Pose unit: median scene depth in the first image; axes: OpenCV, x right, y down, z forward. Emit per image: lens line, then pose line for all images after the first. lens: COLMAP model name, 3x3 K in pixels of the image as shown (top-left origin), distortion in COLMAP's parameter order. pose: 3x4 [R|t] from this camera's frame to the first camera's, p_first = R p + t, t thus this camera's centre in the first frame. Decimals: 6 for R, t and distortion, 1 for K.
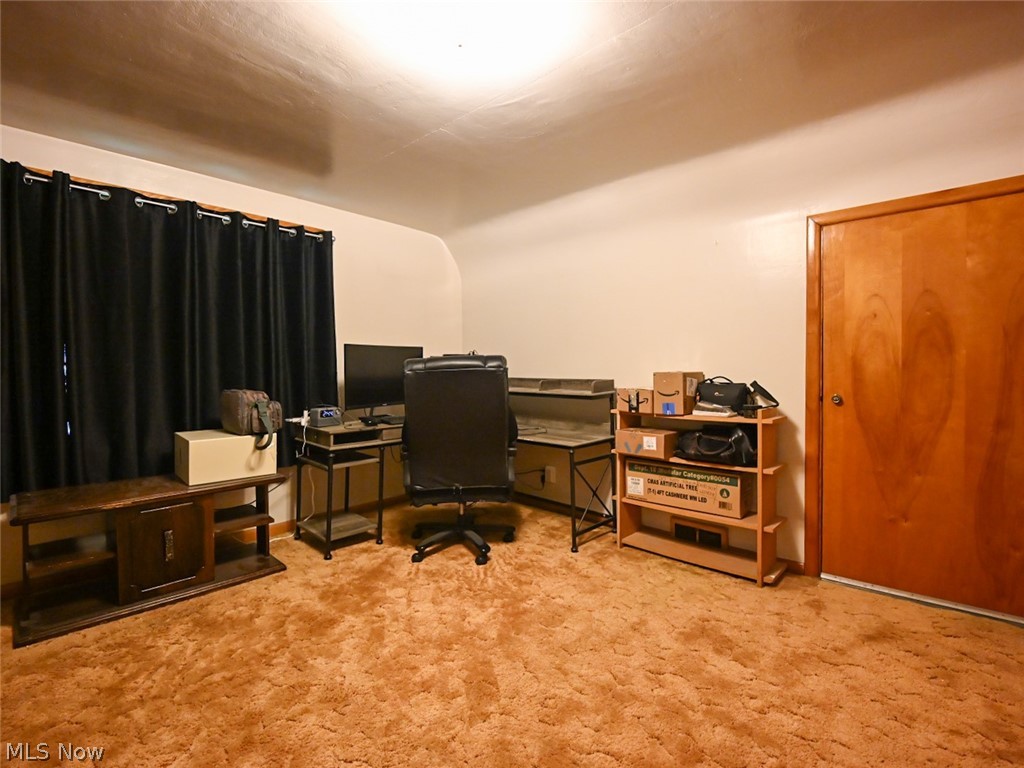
lens RADIAL K [[531.7, 0, 477.4], [0, 531.7, 384.7], [0, 0, 1]] dist [0.001953, -0.000696]
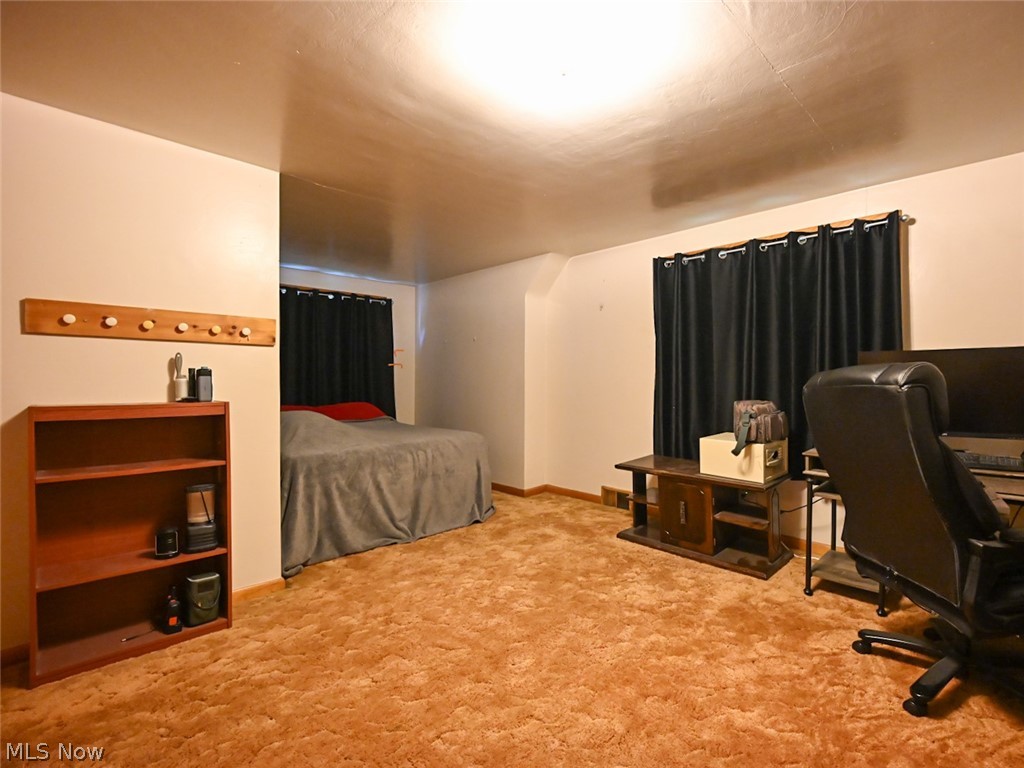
lens RADIAL K [[432.8, 0, 512.2], [0, 432.8, 386.2], [0, 0, 1]] dist [-0.000958, -0.000121]
pose [[-0.009999, 0.016452, -0.999815, 0.481802], [-0.030532, 0.999393, 0.016751, -0.020809], [0.999484, 0.030694, -0.009491, 0.538277]]
